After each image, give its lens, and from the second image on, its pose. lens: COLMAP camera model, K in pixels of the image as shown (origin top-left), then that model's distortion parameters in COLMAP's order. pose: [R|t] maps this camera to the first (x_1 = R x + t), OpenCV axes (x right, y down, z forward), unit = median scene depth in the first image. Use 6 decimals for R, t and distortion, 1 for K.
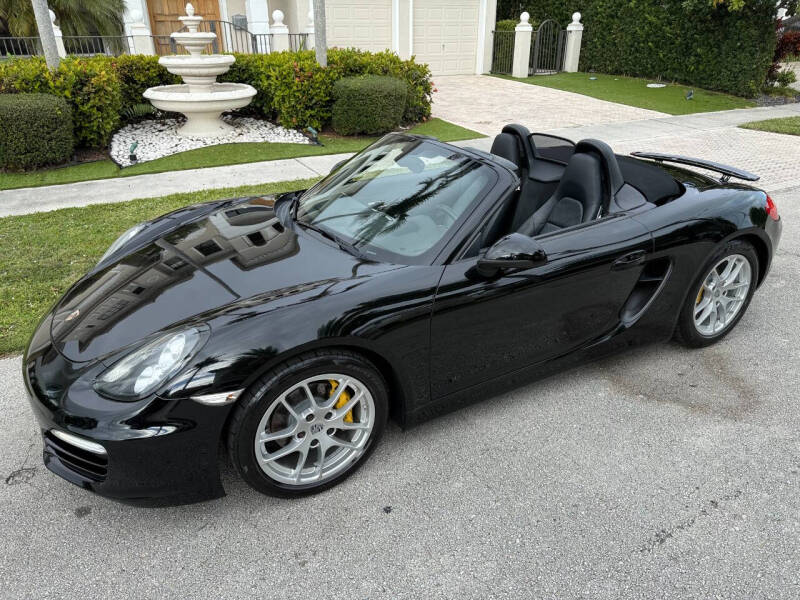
lens RADIAL K [[574.5, 0, 405.0], [0, 574.5, 306.5], [0, 0, 1]] dist [0.022685, -0.033092]
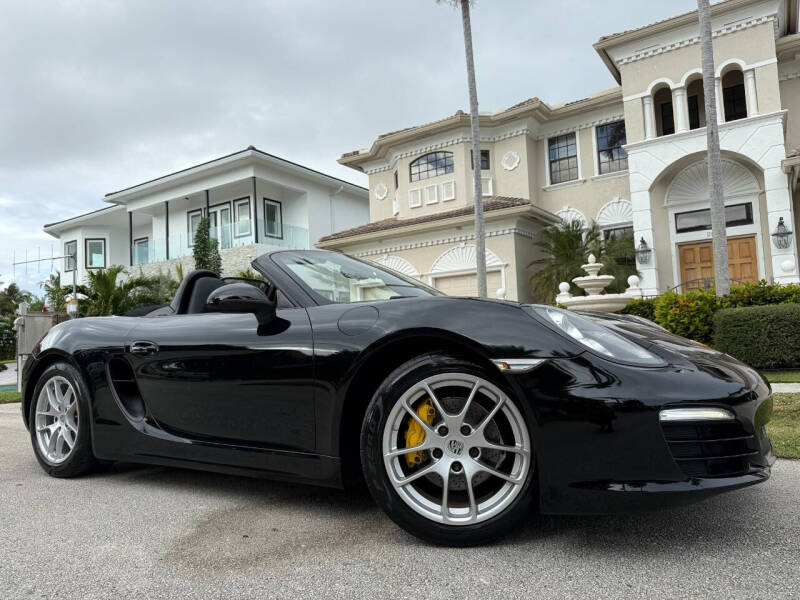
lens RADIAL K [[574.5, 0, 389.5], [0, 574.5, 300.3], [0, 0, 1]] dist [0.022685, -0.033092]
pose [[0.450401, -0.088032, -0.888476, 0.485836], [-0.356174, 0.894797, -0.269216, 0.007428], [0.818706, 0.437708, 0.371663, 0.308190]]
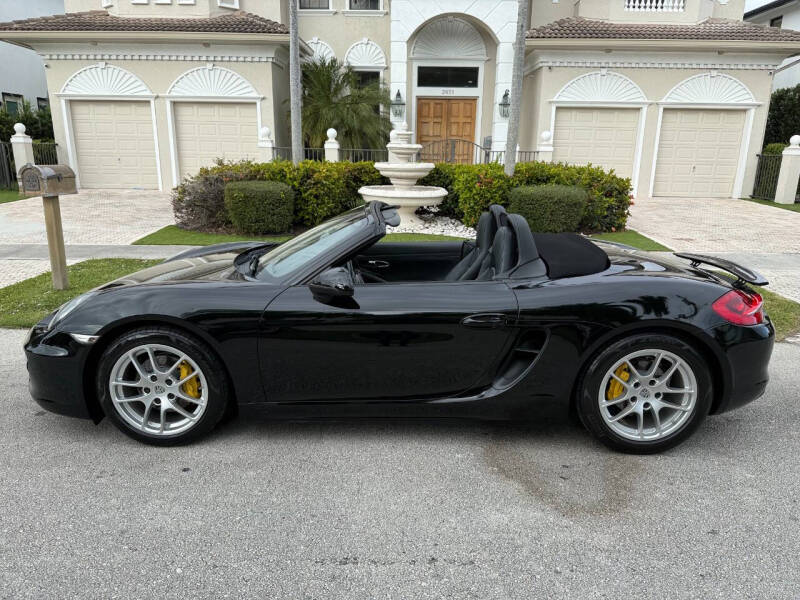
lens RADIAL K [[574.5, 0, 400.2], [0, 574.5, 308.4], [0, 0, 1]] dist [0.022685, -0.033092]
pose [[0.871679, 0.144349, -0.468336, 0.266504], [-0.230748, 0.963968, -0.132363, 0.024064], [0.432354, 0.223446, 0.873580, 0.015532]]
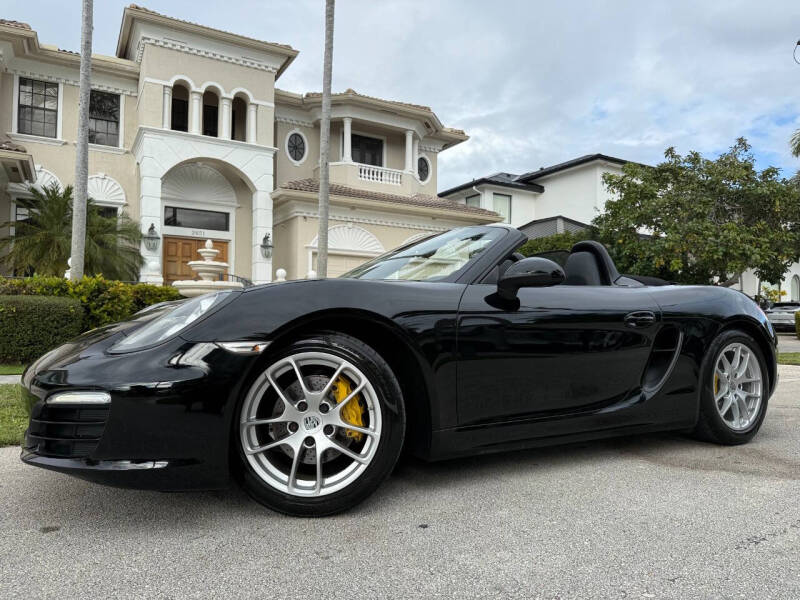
lens RADIAL K [[574.5, 0, 406.7], [0, 574.5, 299.4], [0, 0, 1]] dist [0.022685, -0.033092]
pose [[0.999124, 0.013784, 0.039518, -0.027342], [0.006798, 0.878226, -0.478198, 0.140472], [-0.041297, 0.478047, 0.877363, 0.035192]]
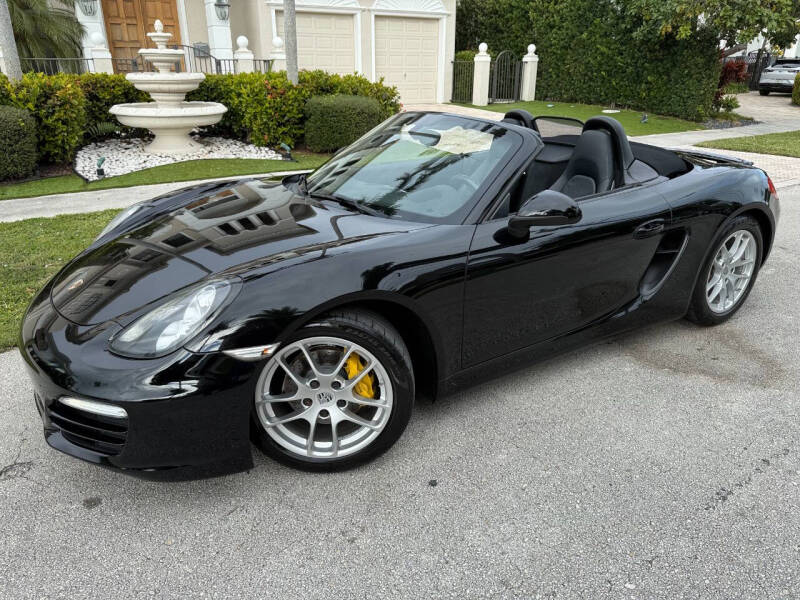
lens RADIAL K [[574.5, 0, 405.7], [0, 574.5, 305.2], [0, 0, 1]] dist [0.022685, -0.033092]
pose [[0.996850, -0.025085, 0.075237, -0.041079], [0.029687, 0.997715, -0.060692, 0.036436], [-0.073543, 0.062734, 0.995317, 0.018662]]
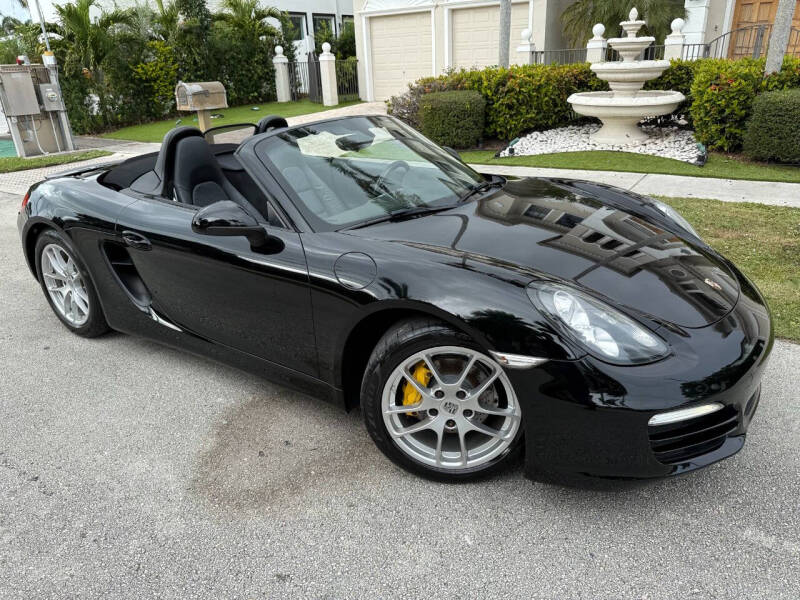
lens RADIAL K [[574.5, 0, 392.4], [0, 574.5, 306.1], [0, 0, 1]] dist [0.022685, -0.033092]
pose [[0.439052, 0.336129, -0.833217, 0.461980], [-0.359758, 0.915562, 0.179778, -0.097068], [0.823291, 0.220825, 0.522904, 0.281727]]
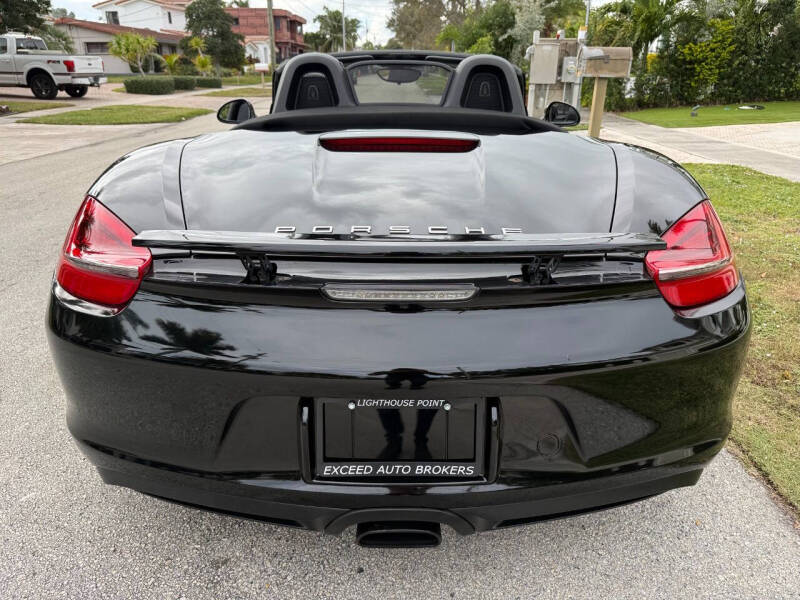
lens RADIAL K [[574.5, 0, 401.5], [0, 574.5, 297.9], [0, 0, 1]] dist [0.022685, -0.033092]
pose [[-0.477599, 0.327521, -0.815248, 0.386440], [-0.390213, 0.752298, 0.530831, -0.196754], [0.787168, 0.571645, -0.231494, 0.581958]]
